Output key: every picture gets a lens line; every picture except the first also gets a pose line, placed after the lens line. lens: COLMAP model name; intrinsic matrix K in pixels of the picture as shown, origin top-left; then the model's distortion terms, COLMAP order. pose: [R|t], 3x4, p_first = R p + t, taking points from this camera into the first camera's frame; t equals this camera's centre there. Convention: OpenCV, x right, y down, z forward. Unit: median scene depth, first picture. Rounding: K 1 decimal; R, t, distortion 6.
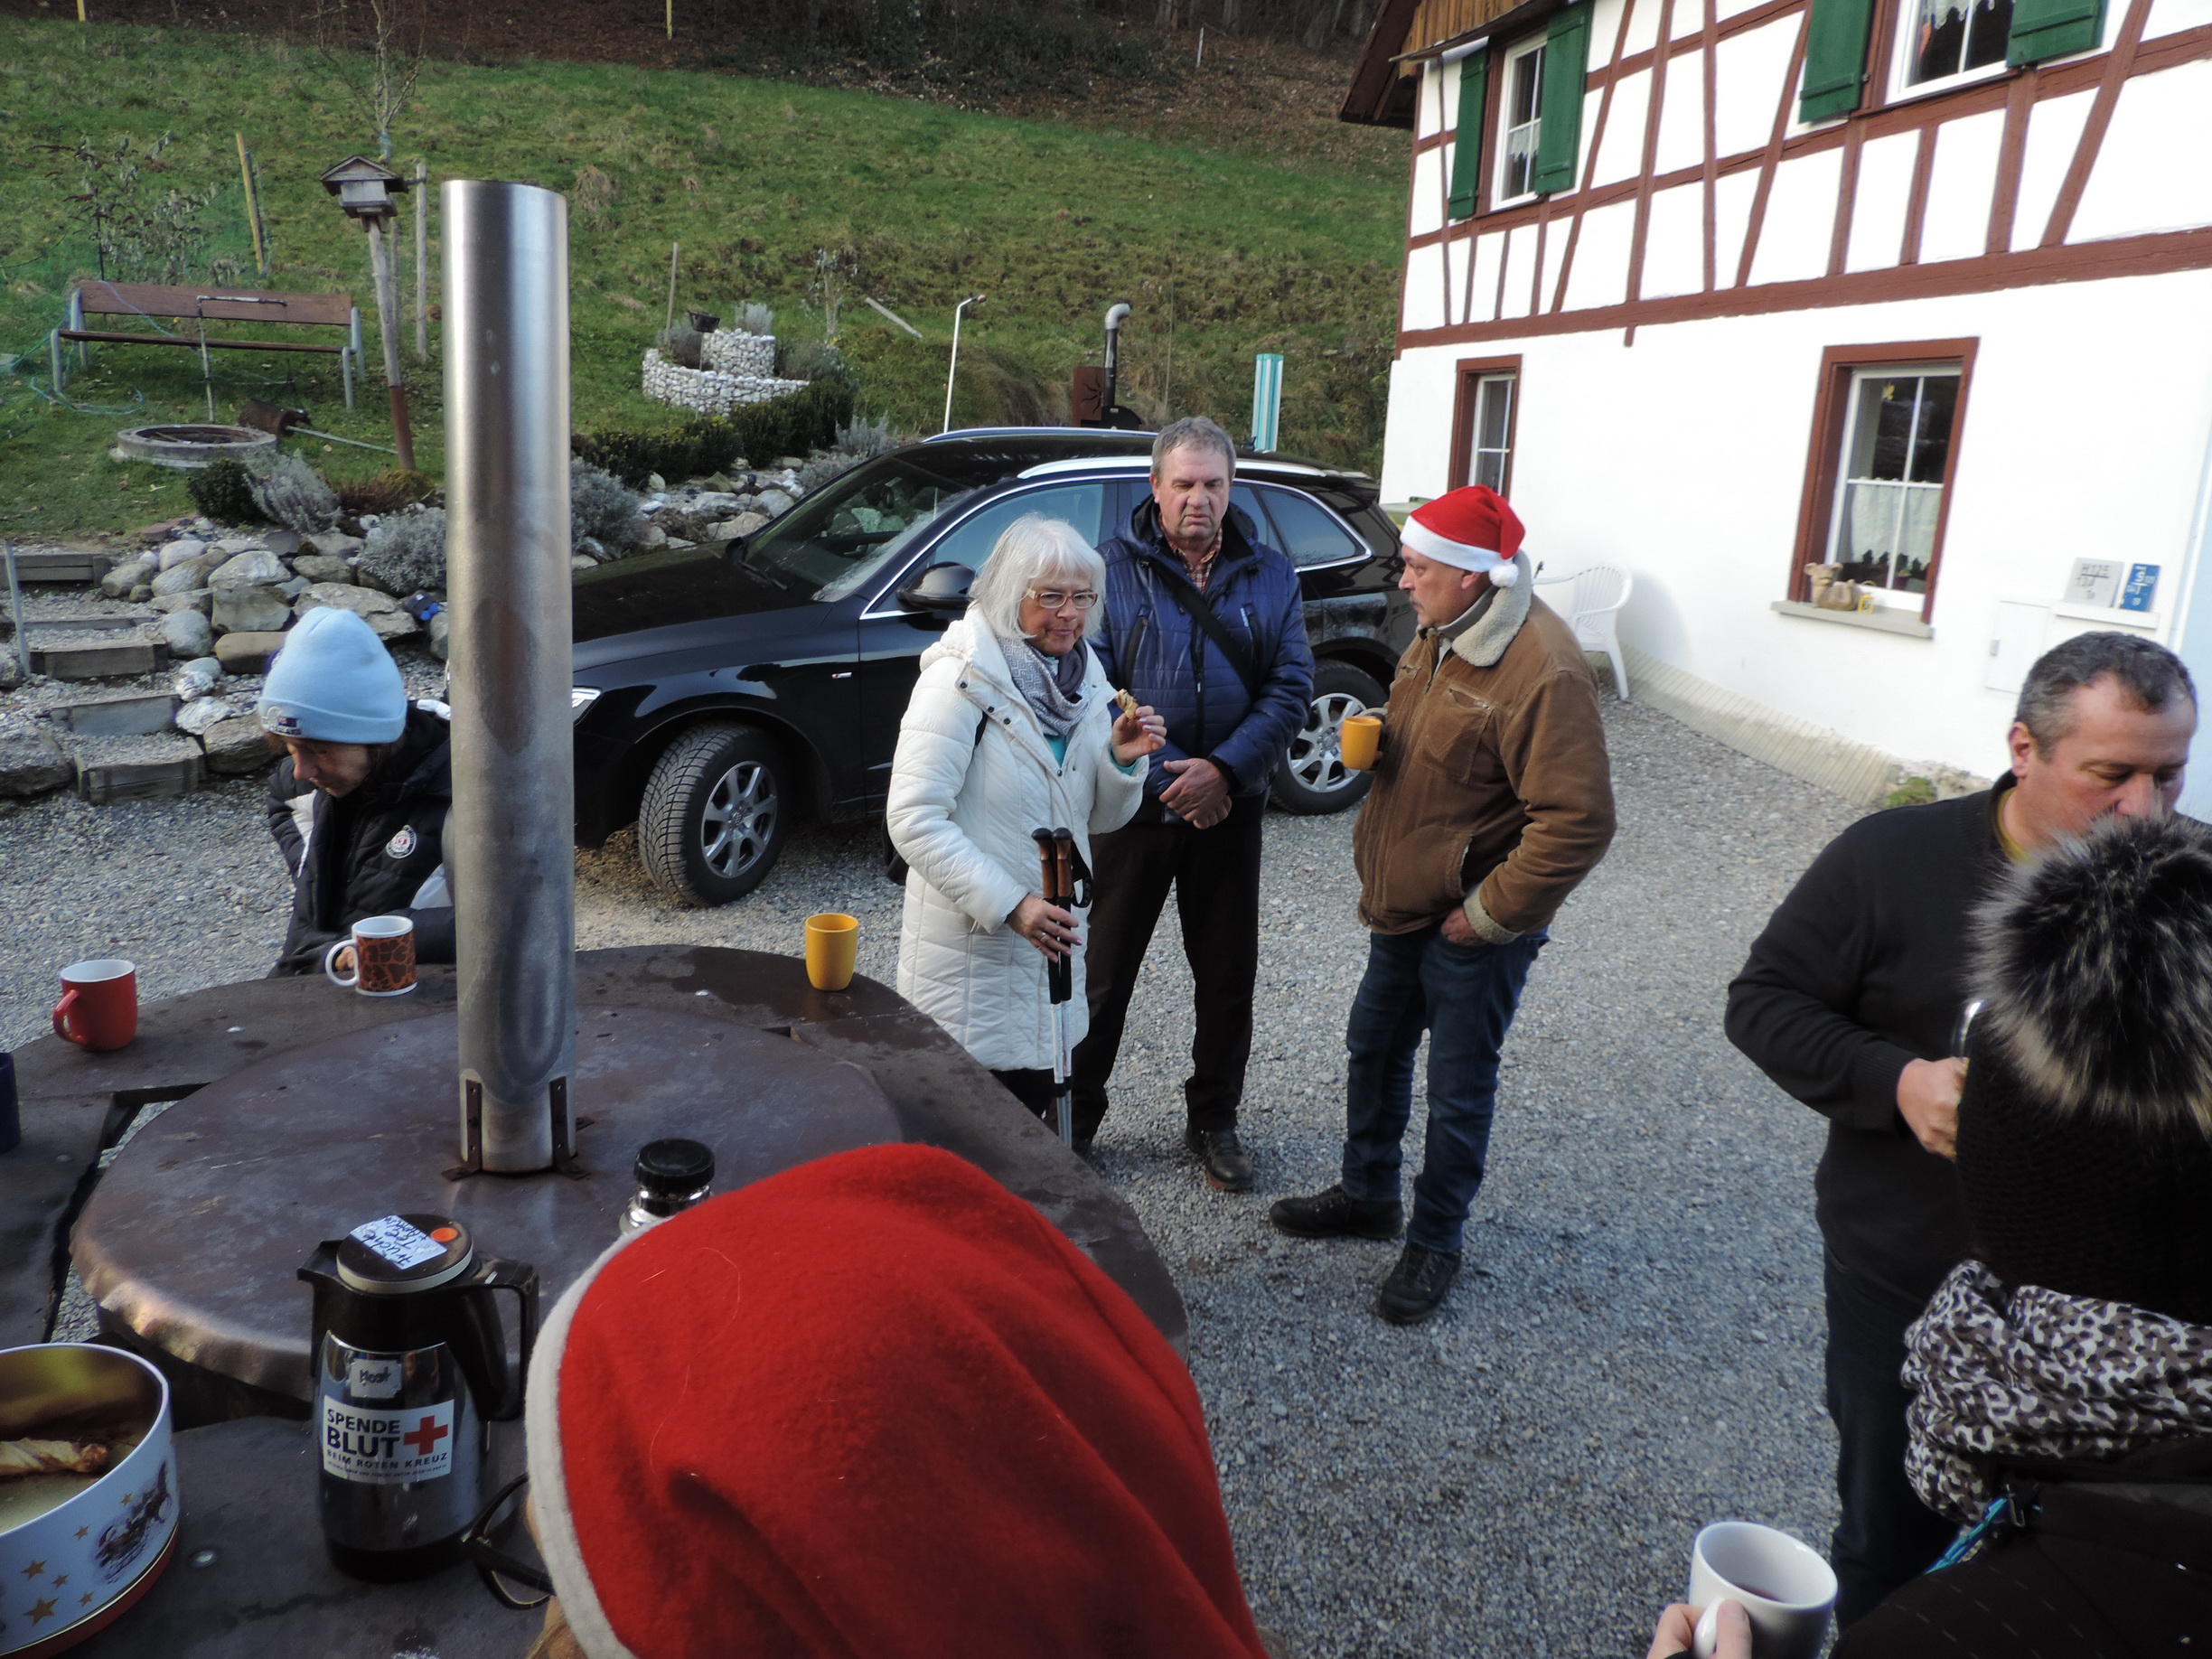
lens RADIAL K [[1617.1, 0, 1100.0], [0, 1617.1, 821.9], [0, 0, 1]] dist [-0.011551, 0.000298]
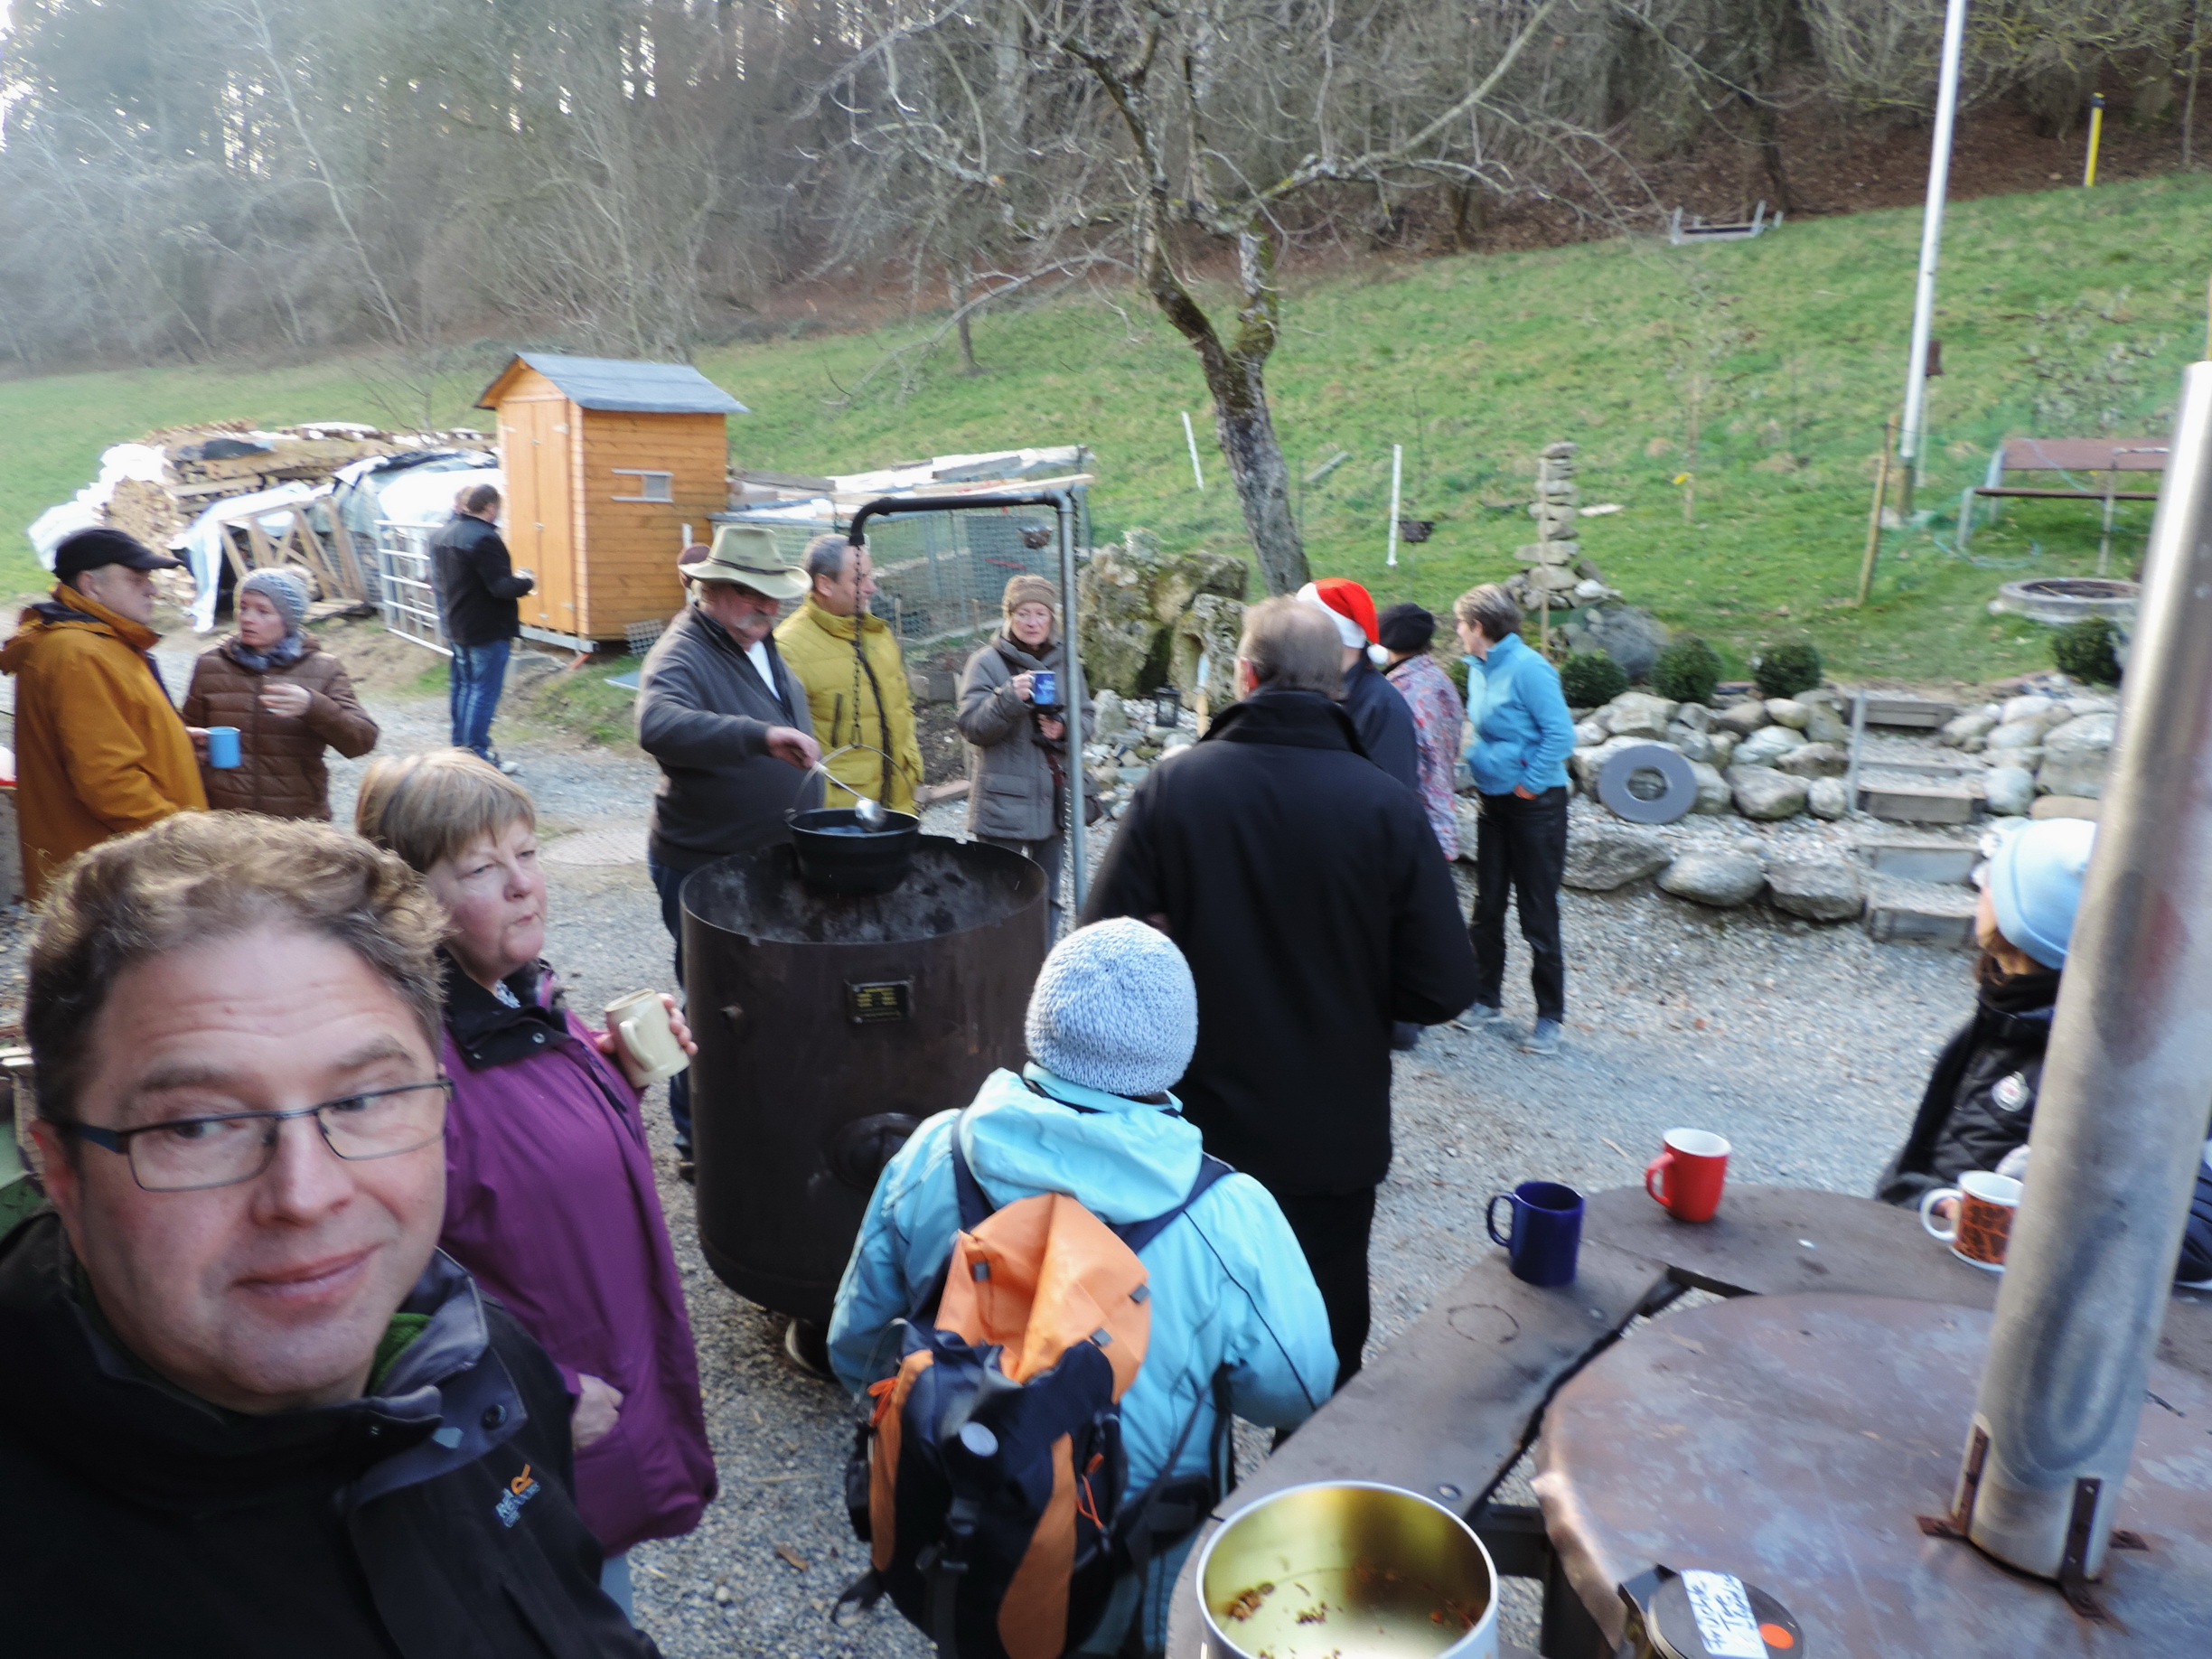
lens RADIAL K [[1601.2, 0, 1112.2], [0, 1601.2, 831.7], [0, 0, 1]] dist [-0.005453, -0.003991]
pose [[0.488317, 0.148837, -0.859880, 0.010110], [-0.214464, 0.975597, 0.047074, -0.016107], [0.845903, 0.161426, 0.508321, 0.030693]]
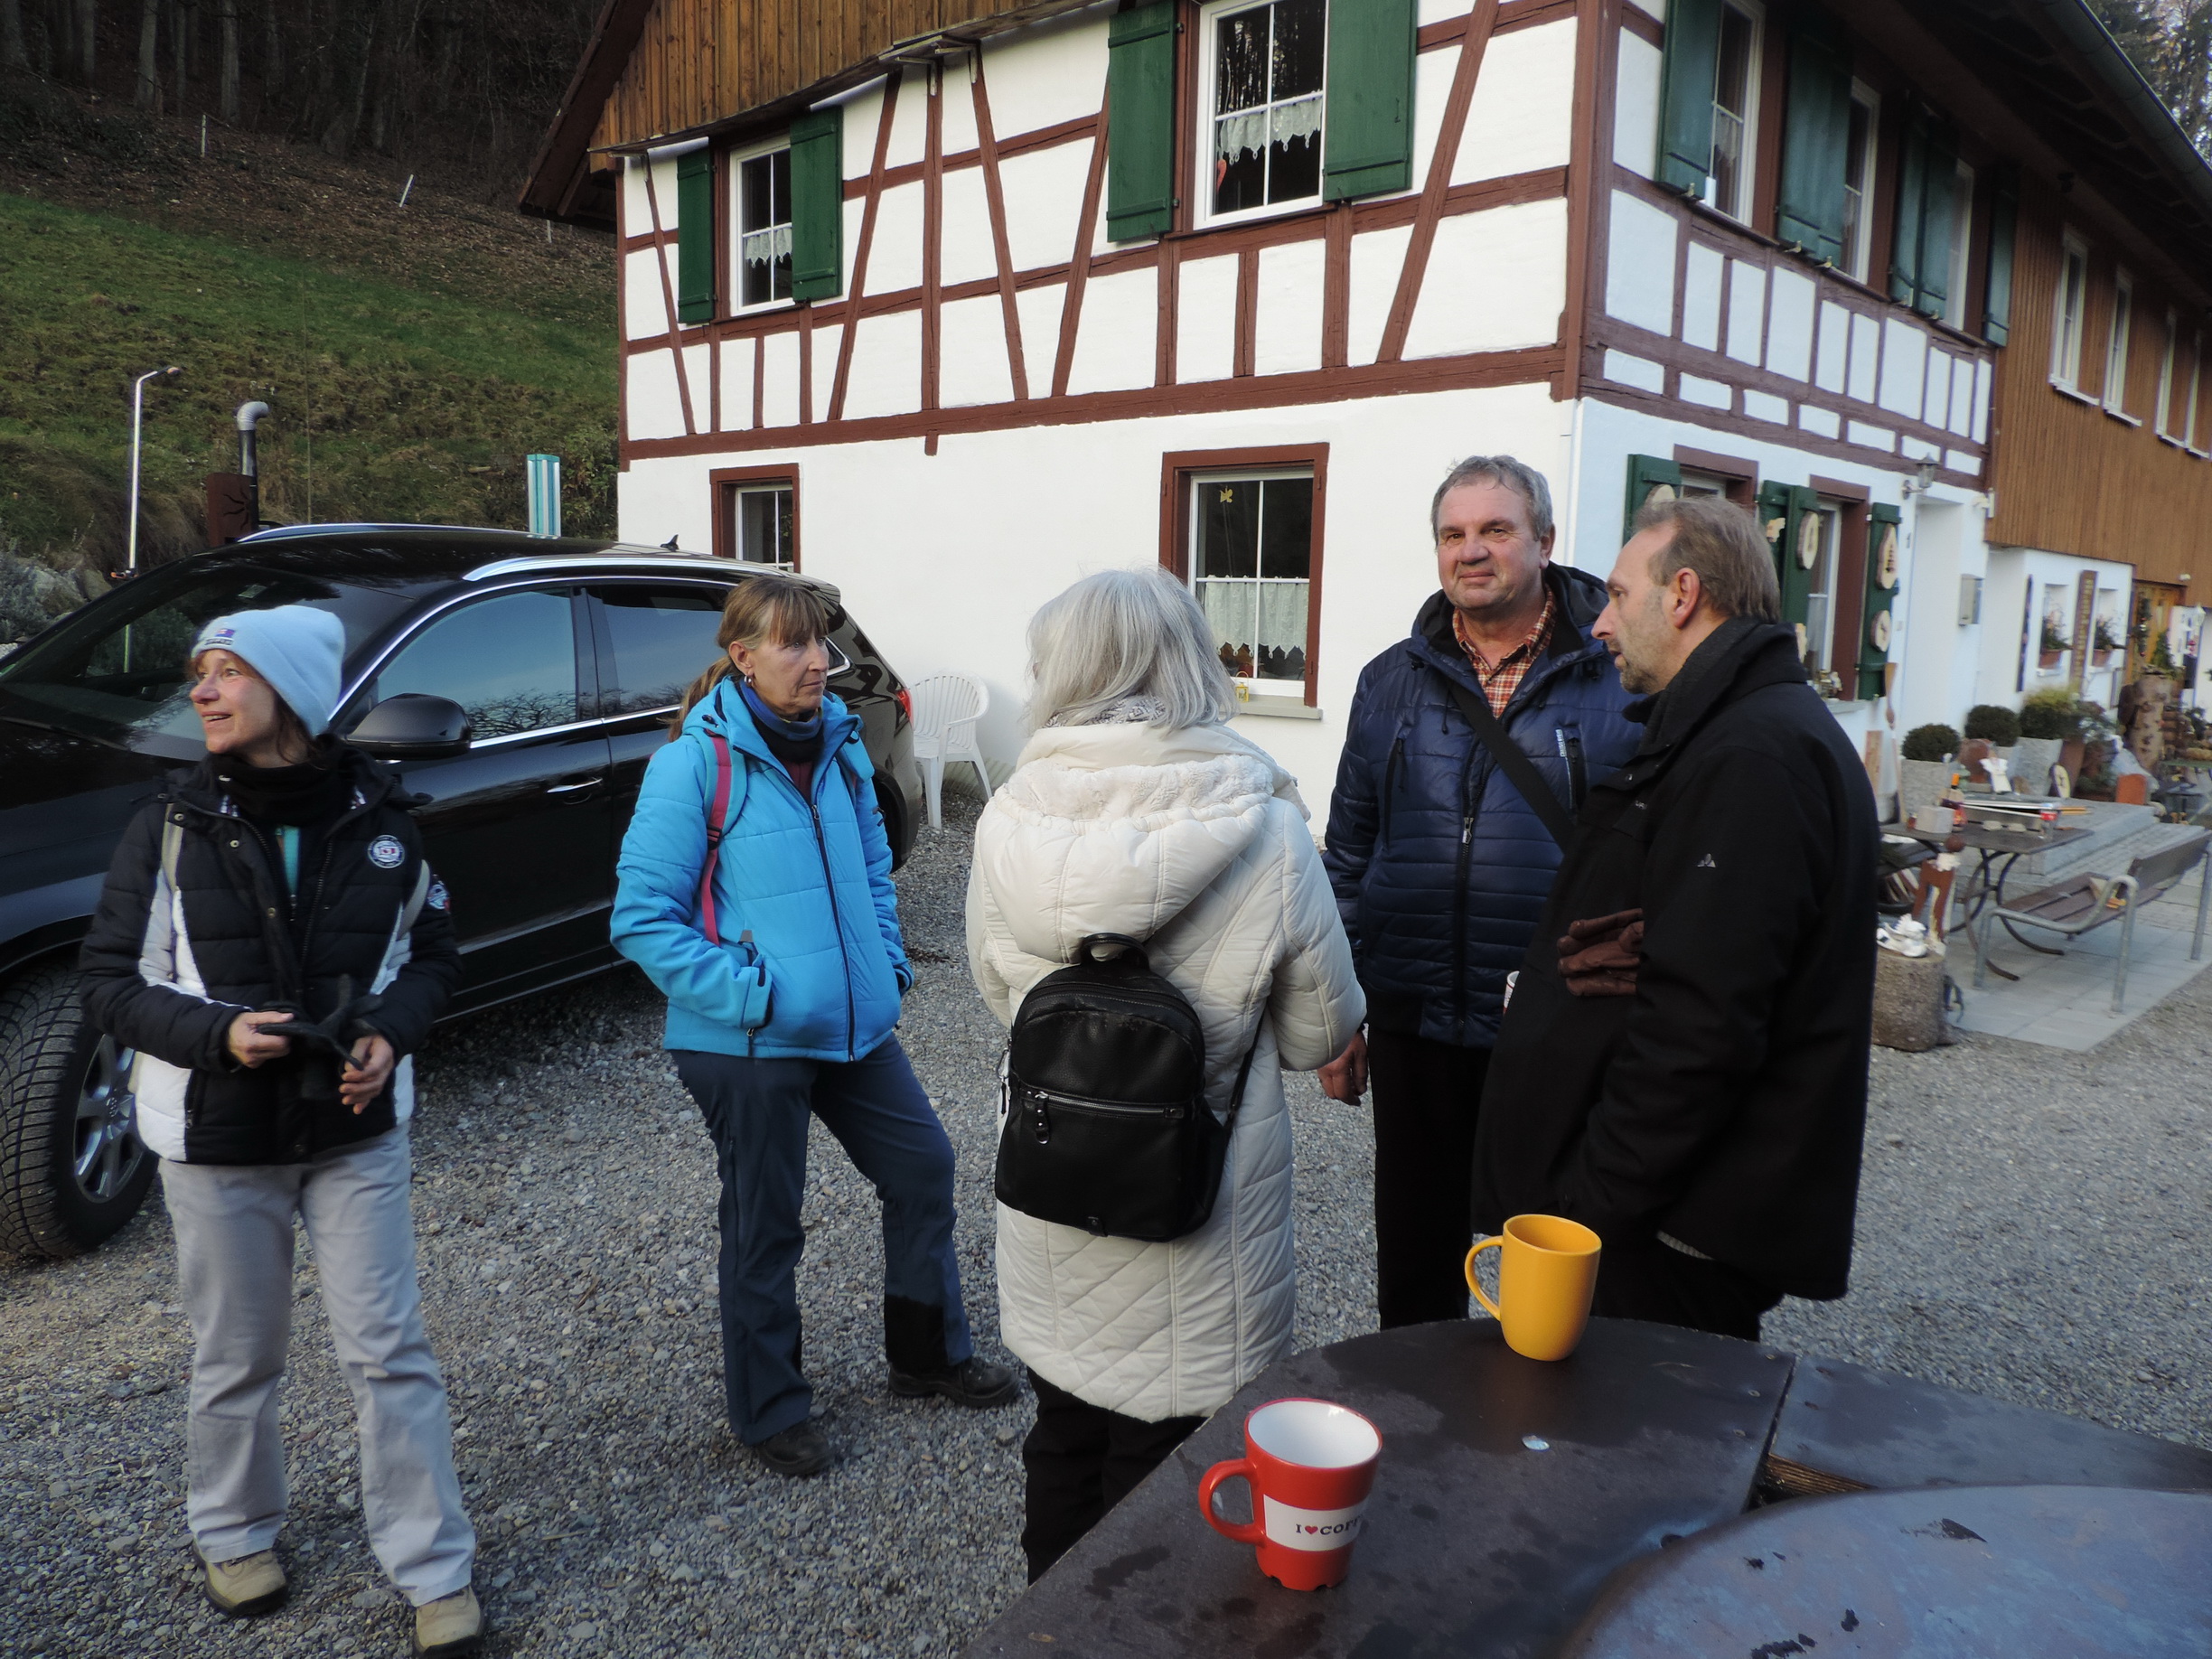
lens RADIAL K [[1589.2, 0, 1109.5], [0, 1589.2, 827.2], [0, 0, 1]] dist [-0.001563, -0.005463]
pose [[0.830575, -0.100791, 0.547710, -0.153930], [0.141113, 0.989479, -0.031904, -0.024089], [-0.538732, 0.103788, 0.836060, 0.165578]]
